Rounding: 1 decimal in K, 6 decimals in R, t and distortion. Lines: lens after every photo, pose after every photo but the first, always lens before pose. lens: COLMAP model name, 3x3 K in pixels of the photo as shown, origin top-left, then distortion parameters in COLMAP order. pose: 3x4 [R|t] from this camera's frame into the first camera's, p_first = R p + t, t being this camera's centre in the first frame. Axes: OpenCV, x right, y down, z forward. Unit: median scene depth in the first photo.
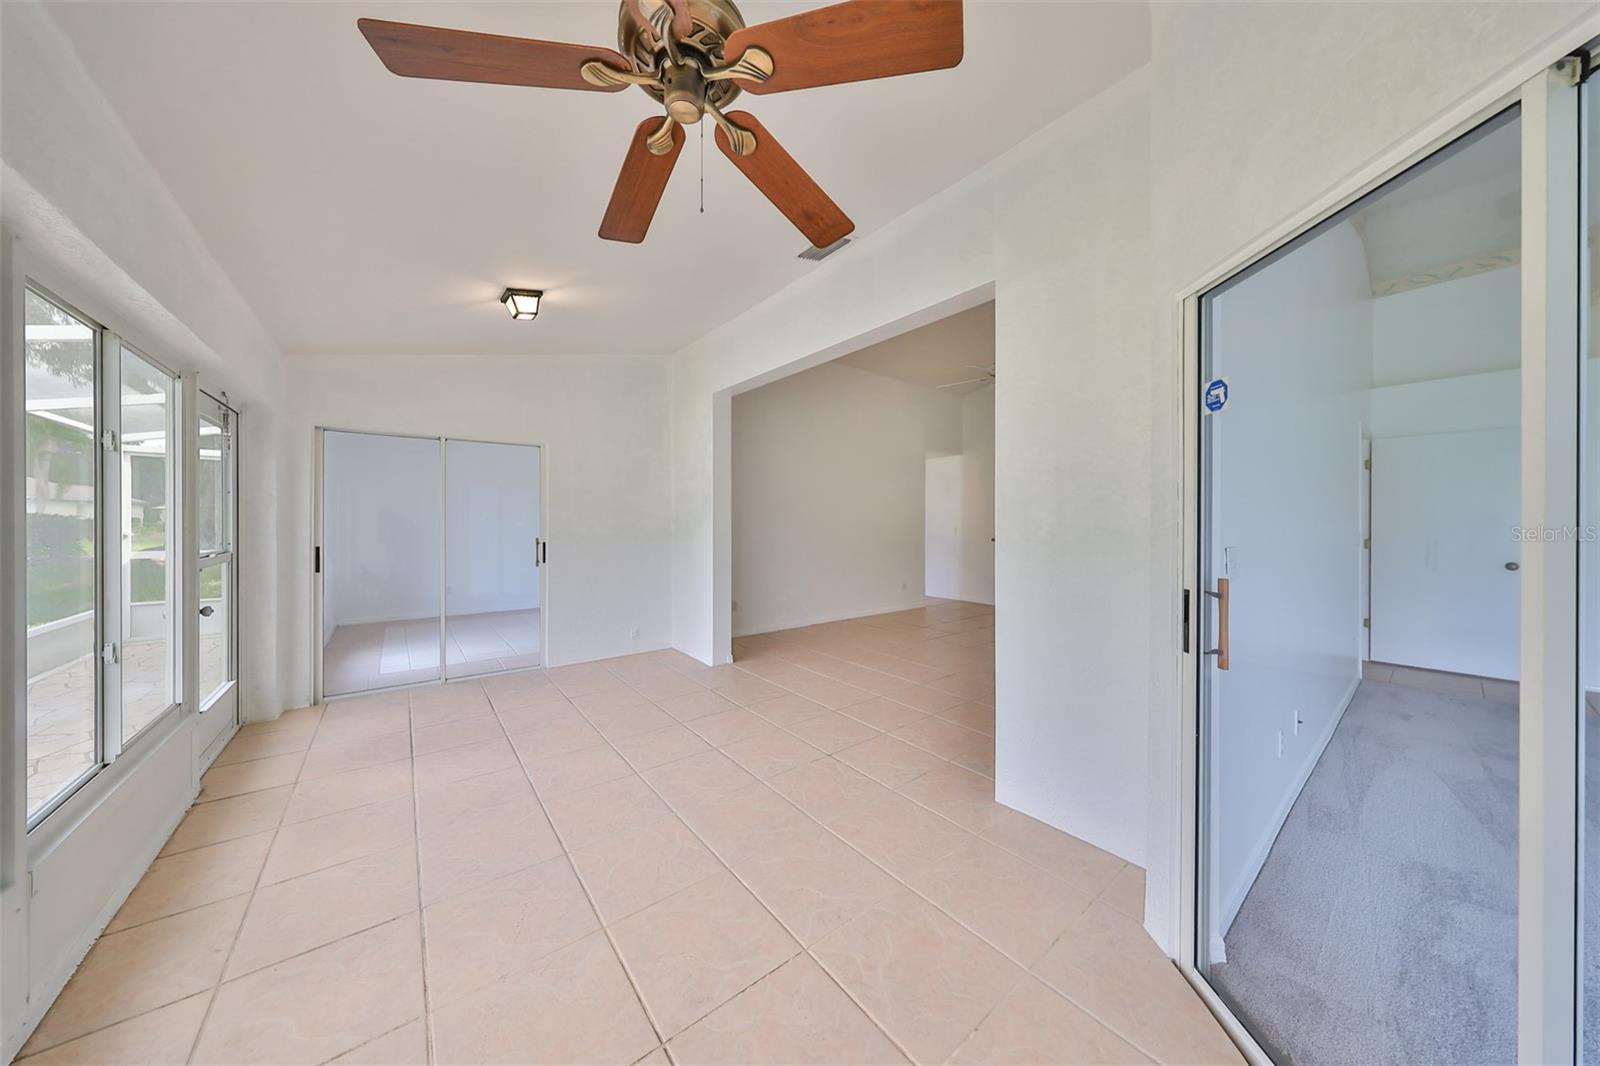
lens RADIAL K [[505.1, 0, 799.6], [0, 505.1, 524.0], [0, 0, 1]] dist [-0.000082, -0.000002]
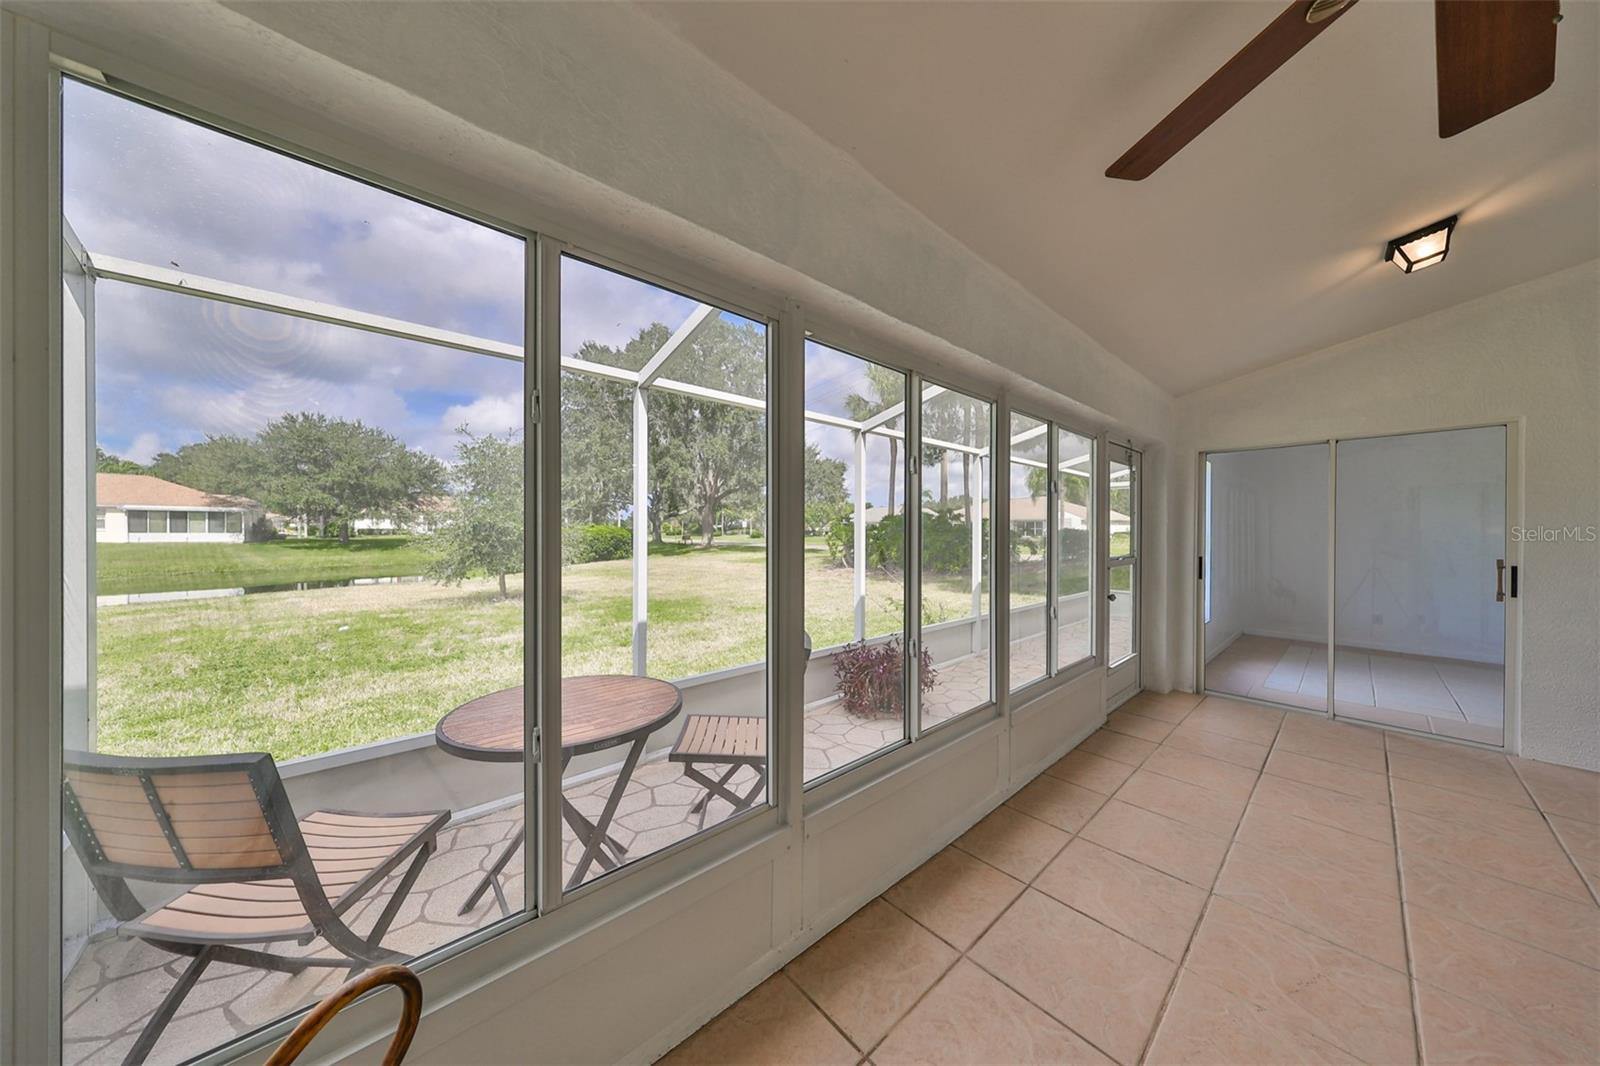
lens RADIAL K [[497.7, 0, 795.8], [0, 497.7, 535.6], [0, 0, 1]] dist [-0.000081, 0.000034]
pose [[0.053126, 0.003463, -0.998582, 0.149019], [-0.005376, 0.999980, 0.003182, -0.002188], [0.998573, 0.005200, 0.053144, 0.026556]]
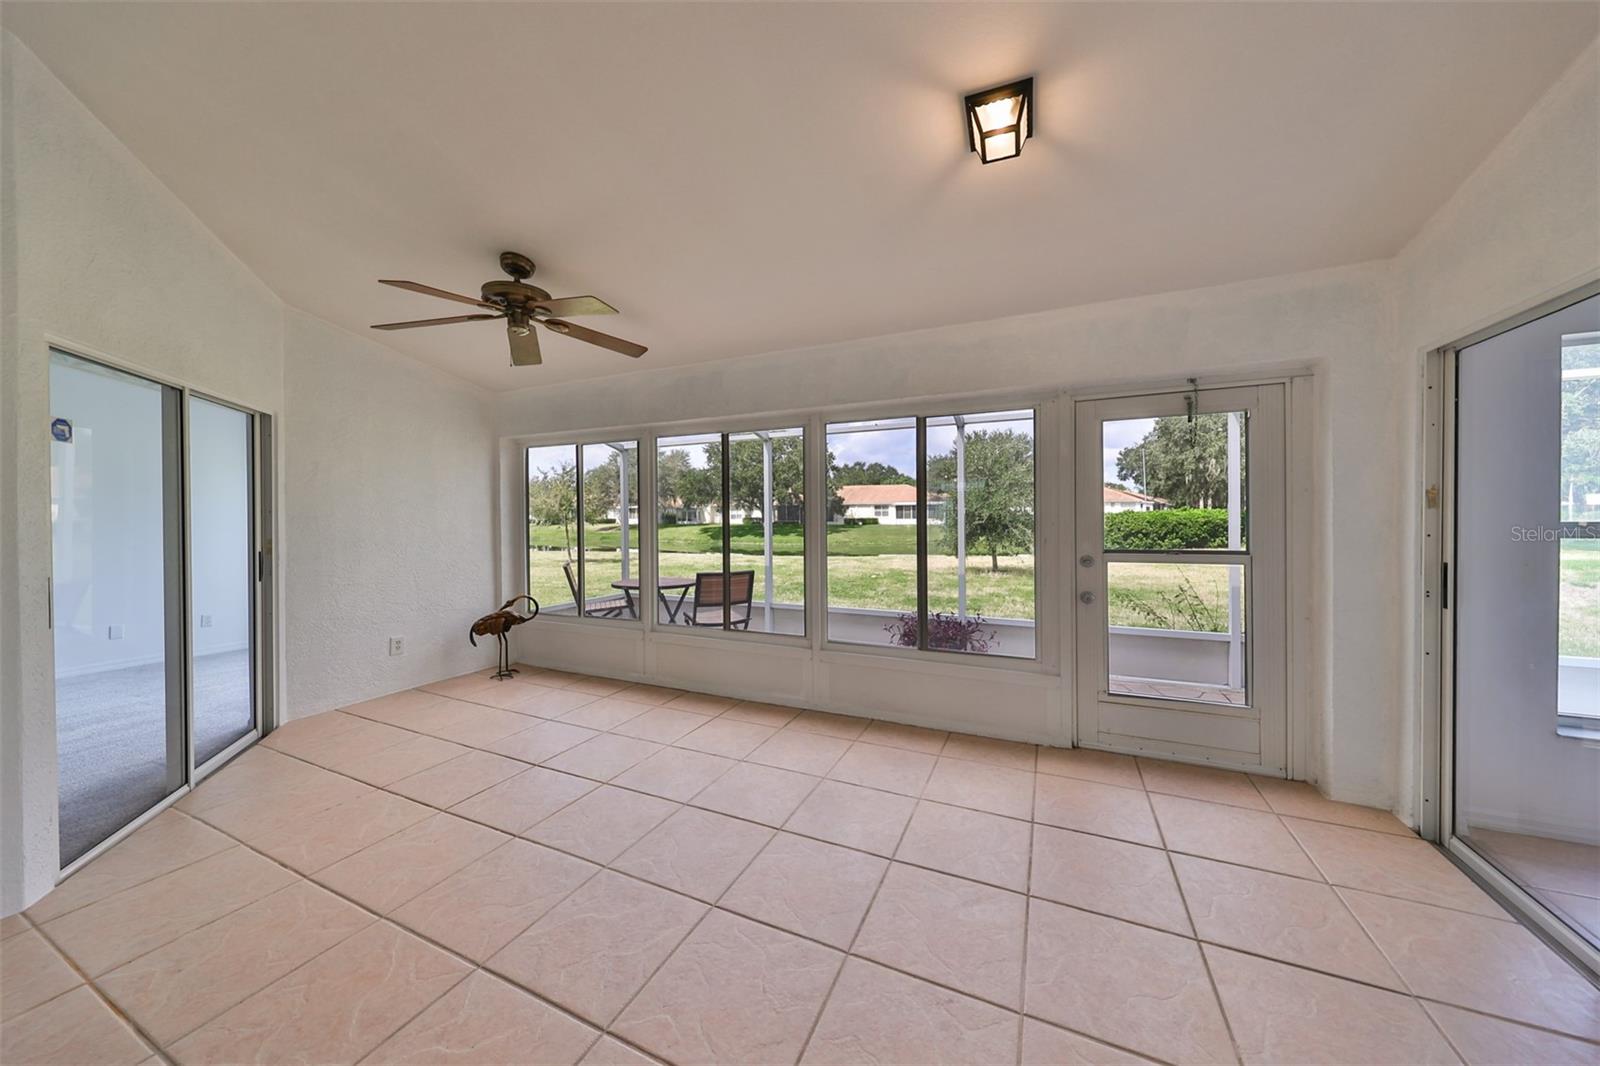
lens RADIAL K [[510.0, 0, 826.8], [0, 510.0, 521.4], [0, 0, 1]] dist [0.000916, 0.000059]
pose [[-0.877867, 0.005103, -0.478877, -0.085704], [0.001384, 0.999966, 0.008120, -0.008585], [0.478902, 0.006465, -0.877844, 1.394736]]
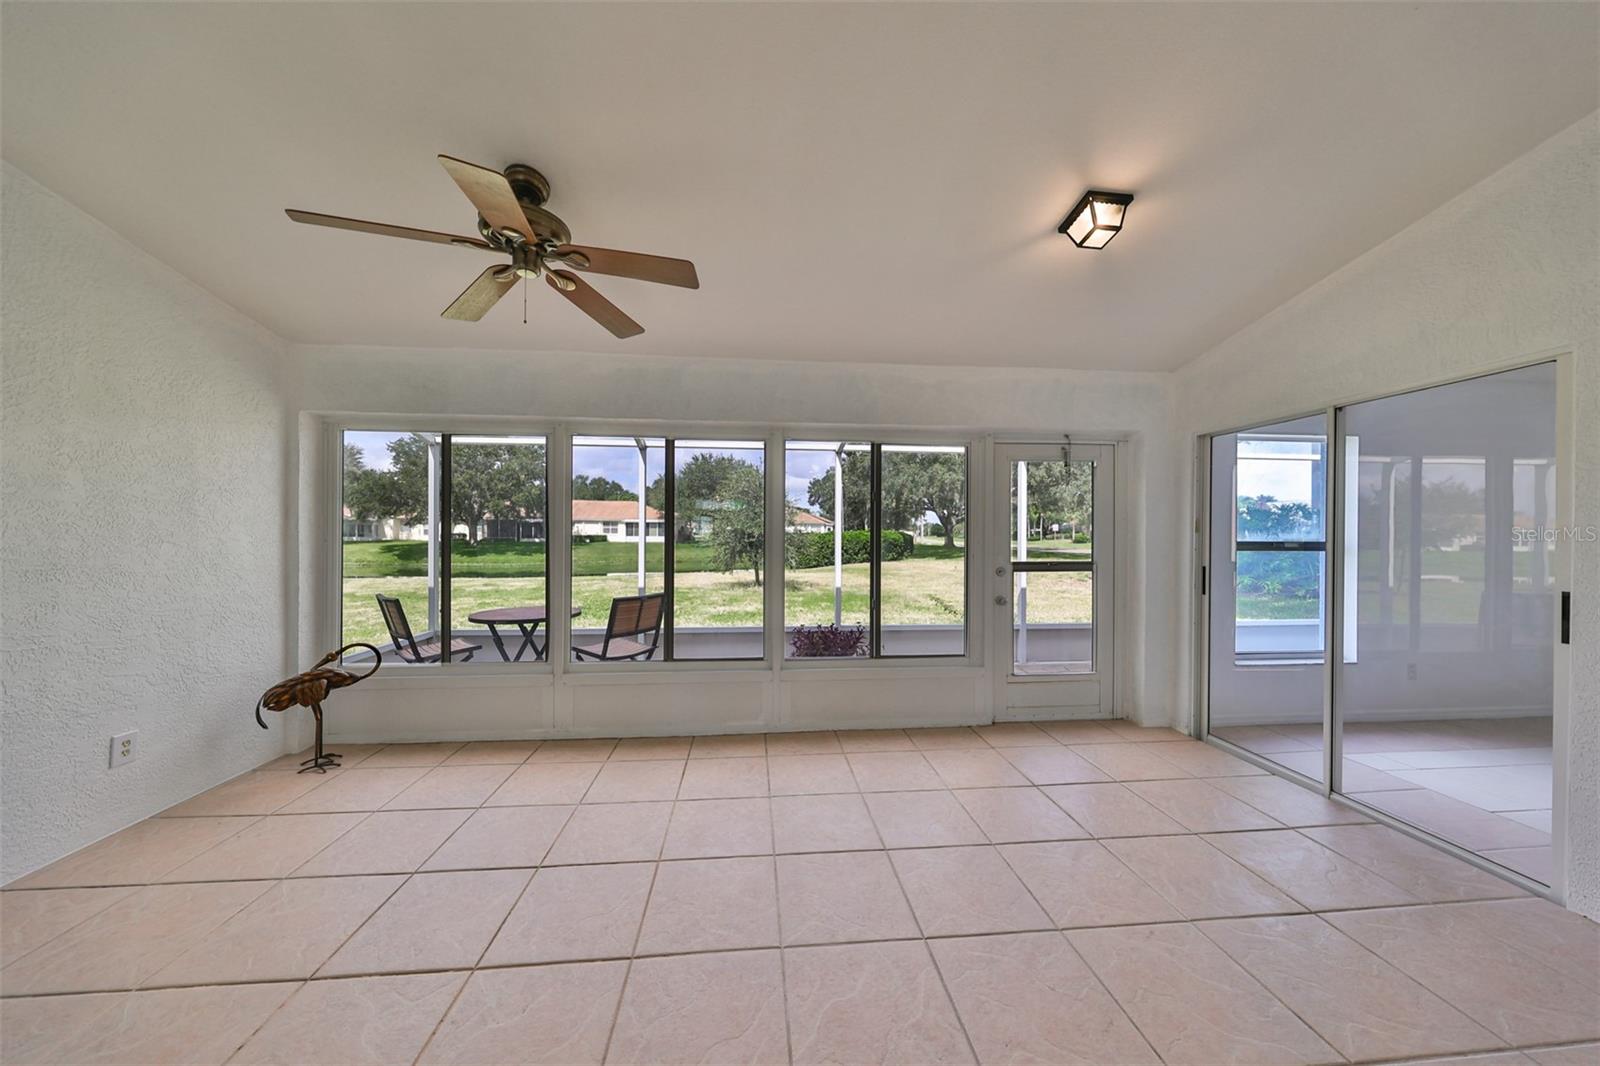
lens RADIAL K [[497.7, 0, 795.8], [0, 497.7, 535.6], [0, 0, 1]] dist [-0.000081, 0.000034]
pose [[-0.548390, -0.004931, -0.836208, 0.247136], [-0.007904, 0.999969, -0.000713, -0.005628], [0.836185, 0.006218, -0.548411, 1.043569]]
